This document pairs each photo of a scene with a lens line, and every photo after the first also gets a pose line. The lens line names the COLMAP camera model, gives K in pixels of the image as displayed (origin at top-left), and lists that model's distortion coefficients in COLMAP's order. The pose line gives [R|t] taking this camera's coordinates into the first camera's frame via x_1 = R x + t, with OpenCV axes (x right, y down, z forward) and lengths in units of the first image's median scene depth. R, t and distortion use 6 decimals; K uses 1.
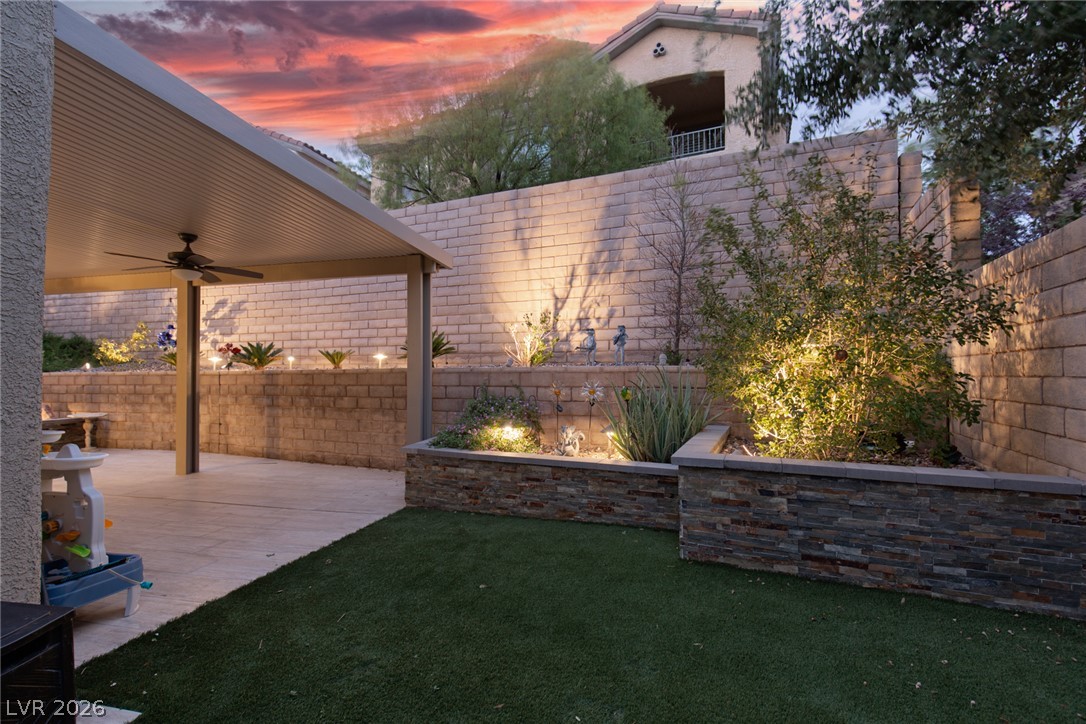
lens RADIAL K [[509.2, 0, 543.0], [0, 509.2, 362.0], [0, 0, 1]] dist [0.013810, 0.000046]
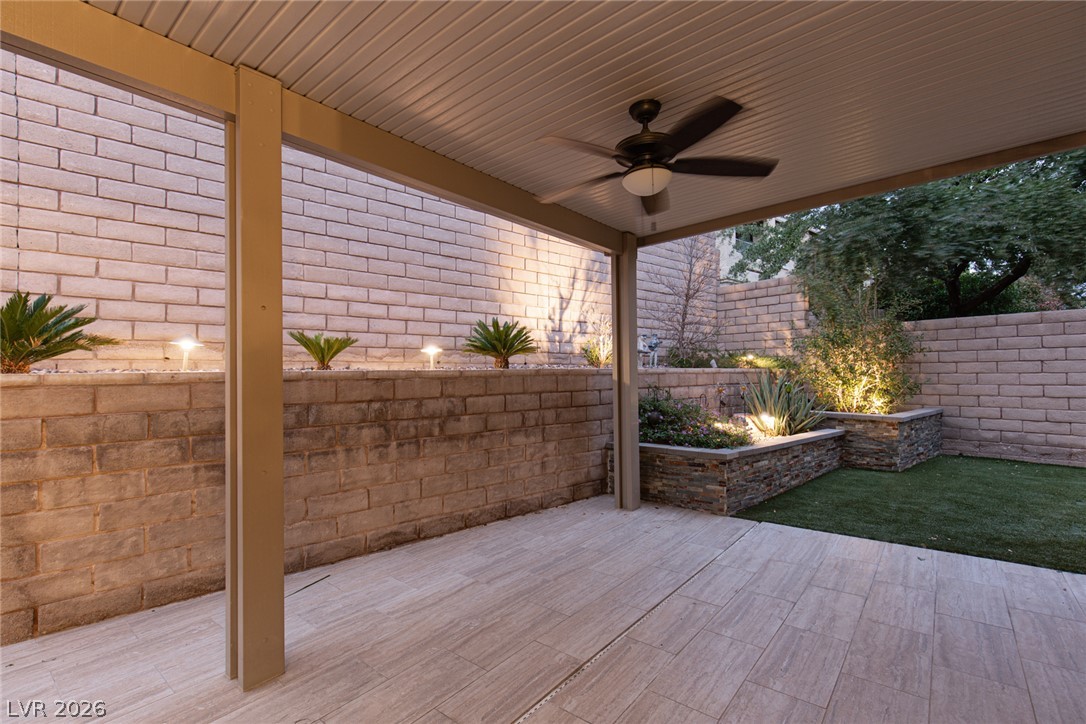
lens RADIAL K [[509.2, 0, 543.0], [0, 509.2, 362.0], [0, 0, 1]] dist [0.013810, 0.000046]
pose [[0.397433, 0.017696, 0.917460, -0.889074], [-0.010617, 0.999836, -0.014686, 0.011982], [-0.917570, -0.003904, 0.397556, 0.657970]]
